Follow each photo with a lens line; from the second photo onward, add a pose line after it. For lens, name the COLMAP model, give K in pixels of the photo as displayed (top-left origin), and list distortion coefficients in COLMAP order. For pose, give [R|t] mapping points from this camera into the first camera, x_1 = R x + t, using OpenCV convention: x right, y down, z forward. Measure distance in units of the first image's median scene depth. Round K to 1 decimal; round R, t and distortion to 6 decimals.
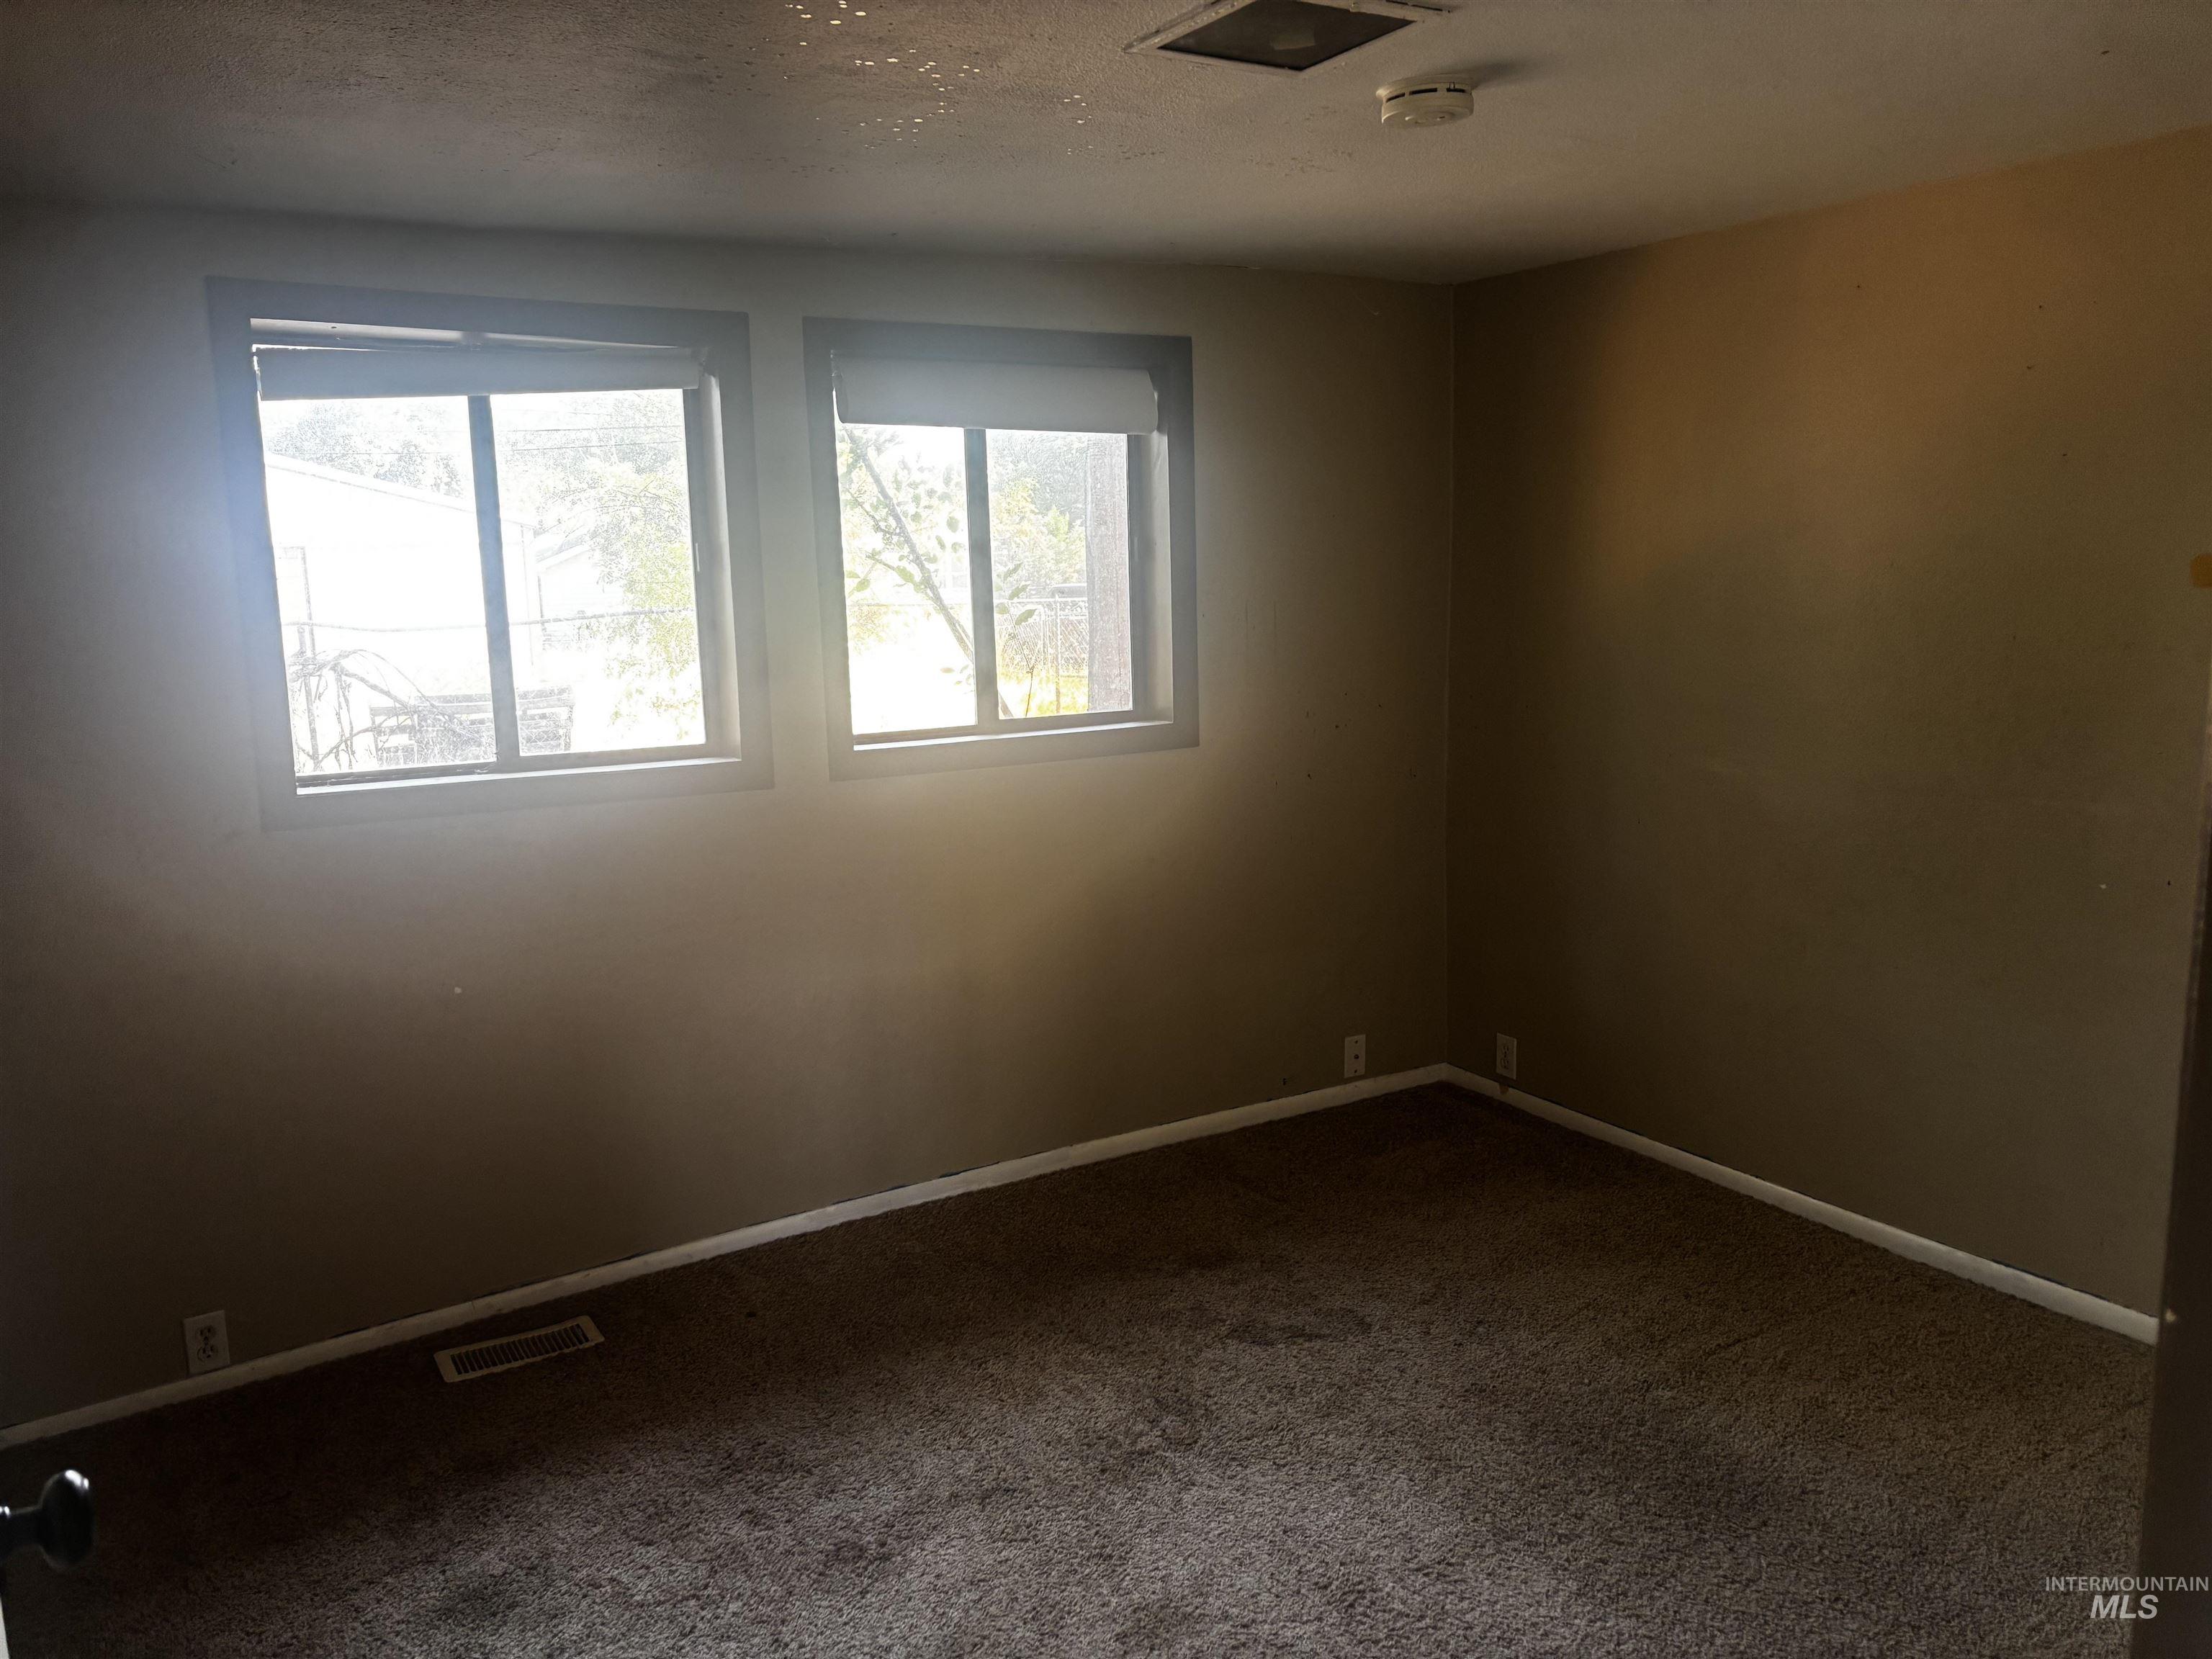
lens RADIAL K [[1674.3, 0, 1106.3], [0, 1674.3, 830.7], [0, 0, 1]] dist [0.020723, -0.004662]
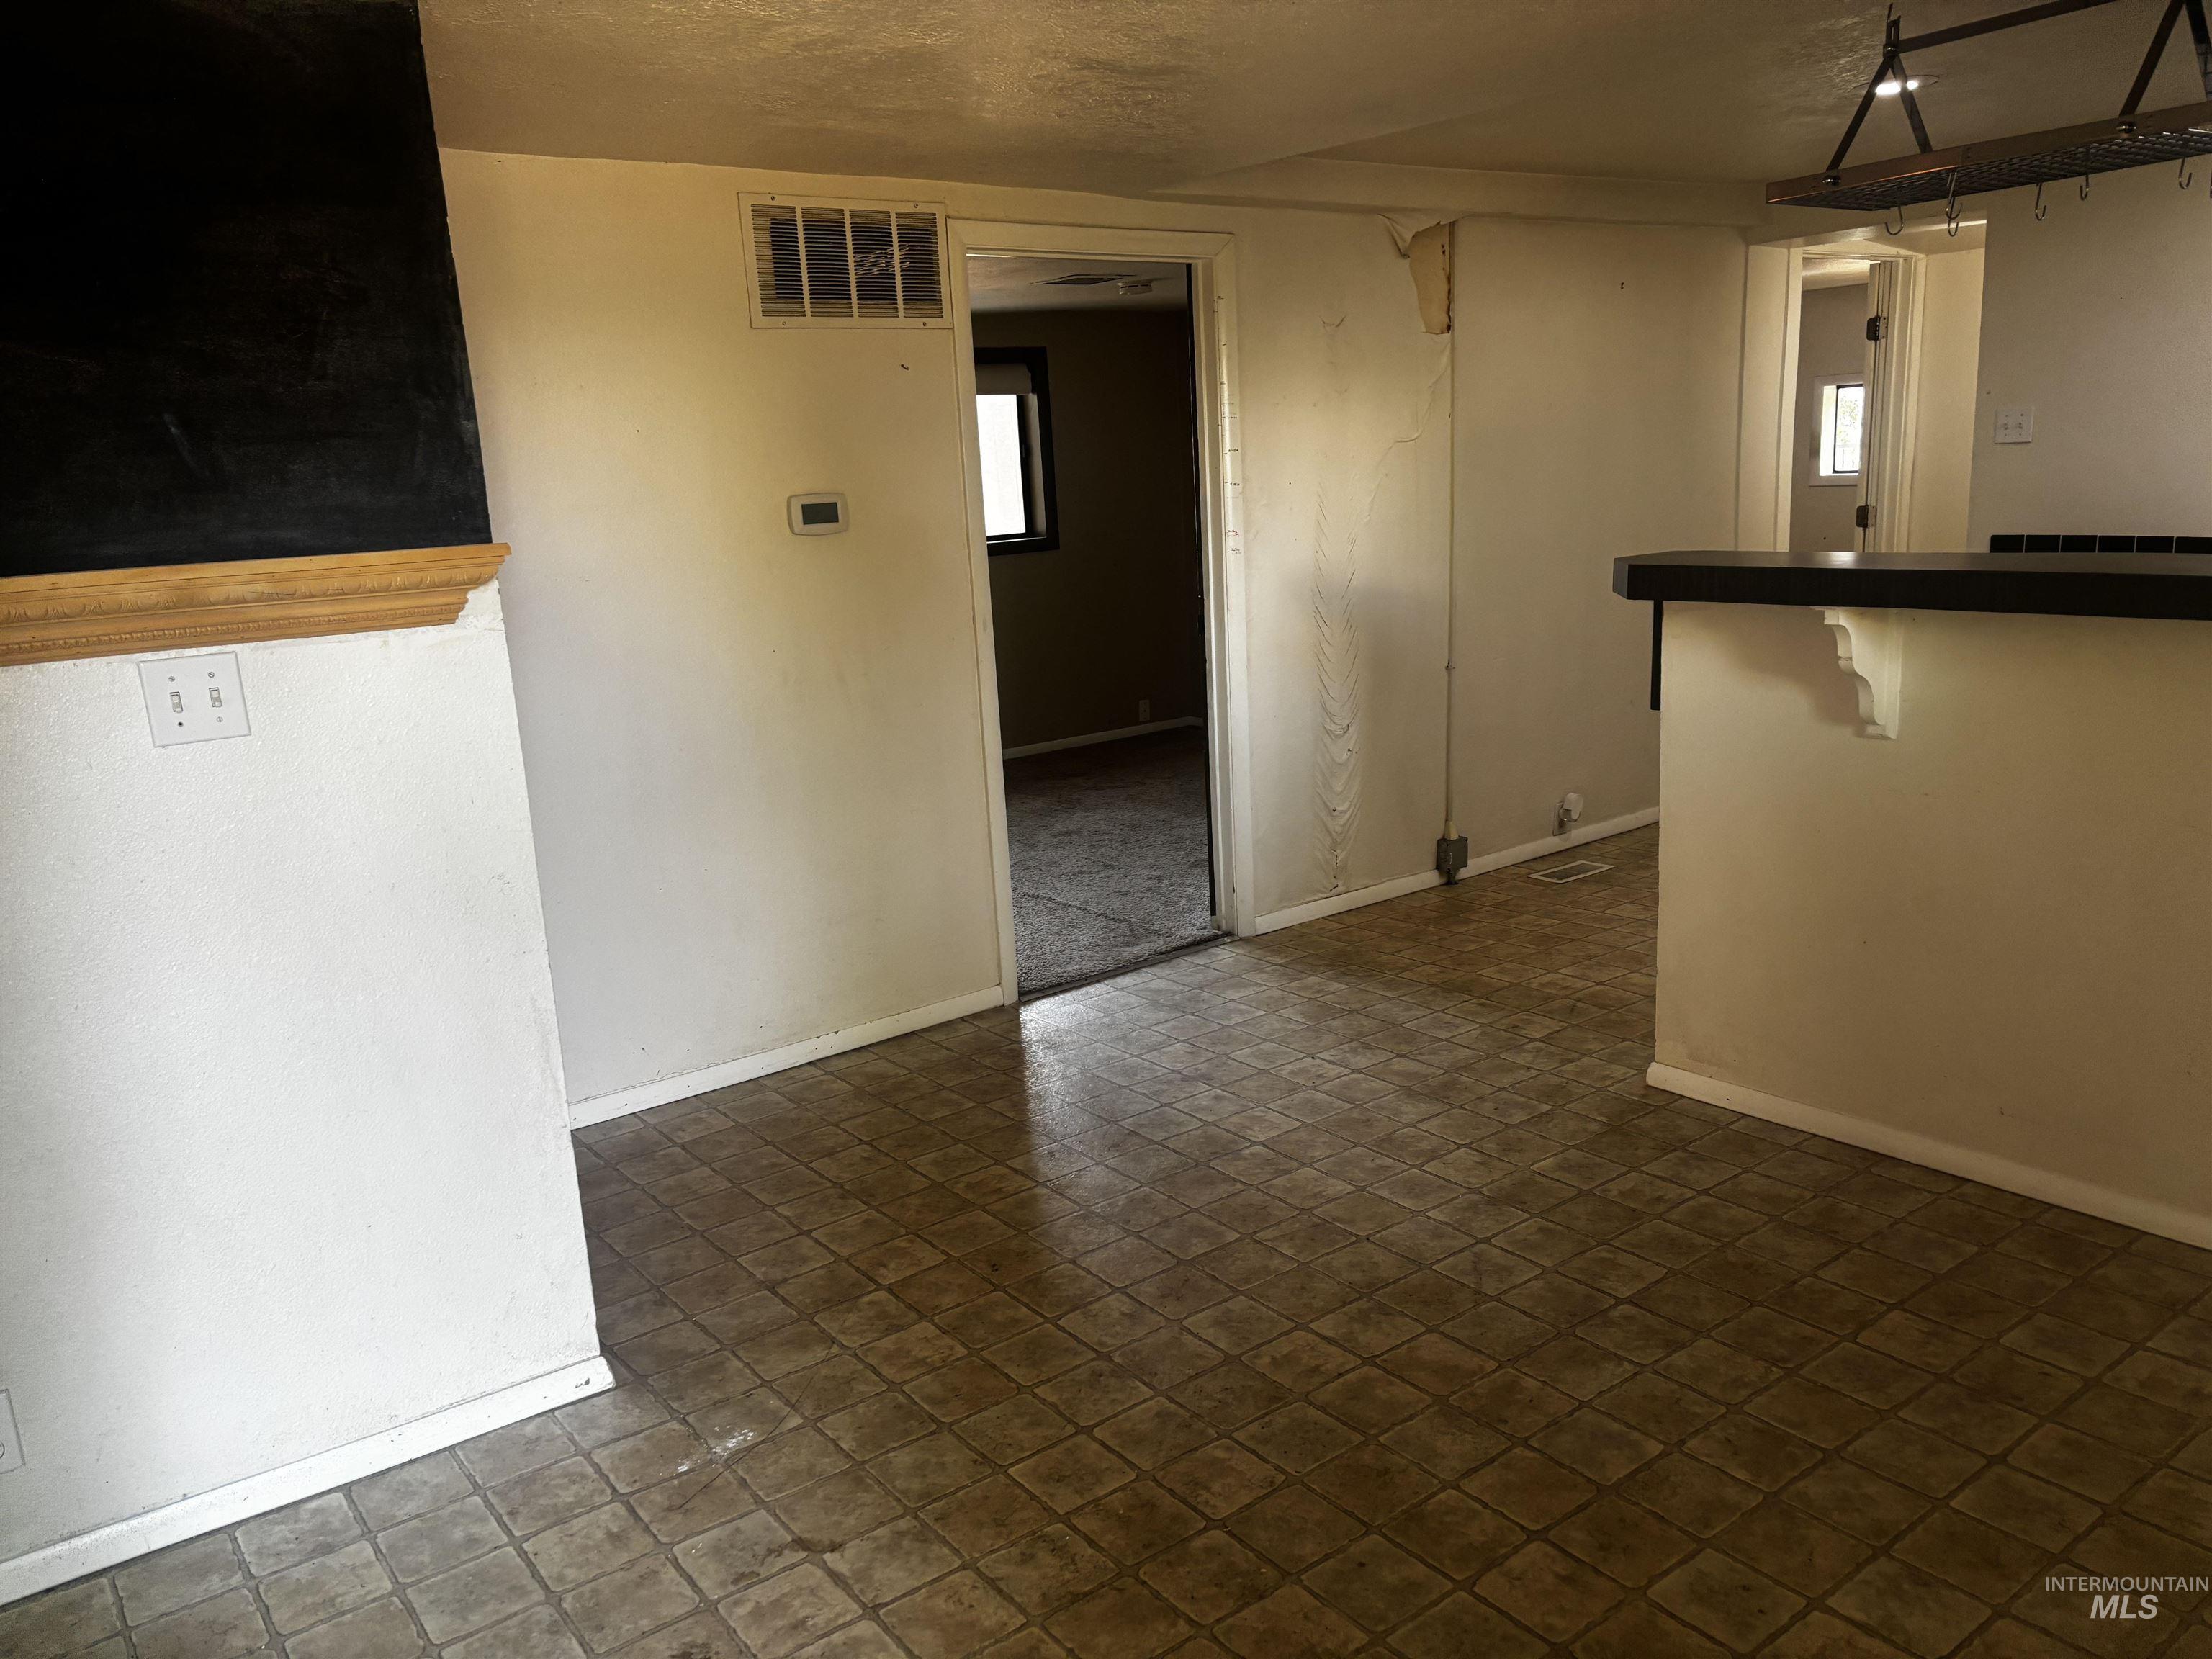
lens RADIAL K [[1674.3, 0, 1110.9], [0, 1674.3, 820.7], [0, 0, 1]] dist [0.020723, -0.004662]
pose [[0.994198, -0.045545, 0.097443, -0.091742], [0.039650, 0.997314, 0.061592, 0.144532], [-0.099986, -0.057371, 0.993333, -0.993056]]
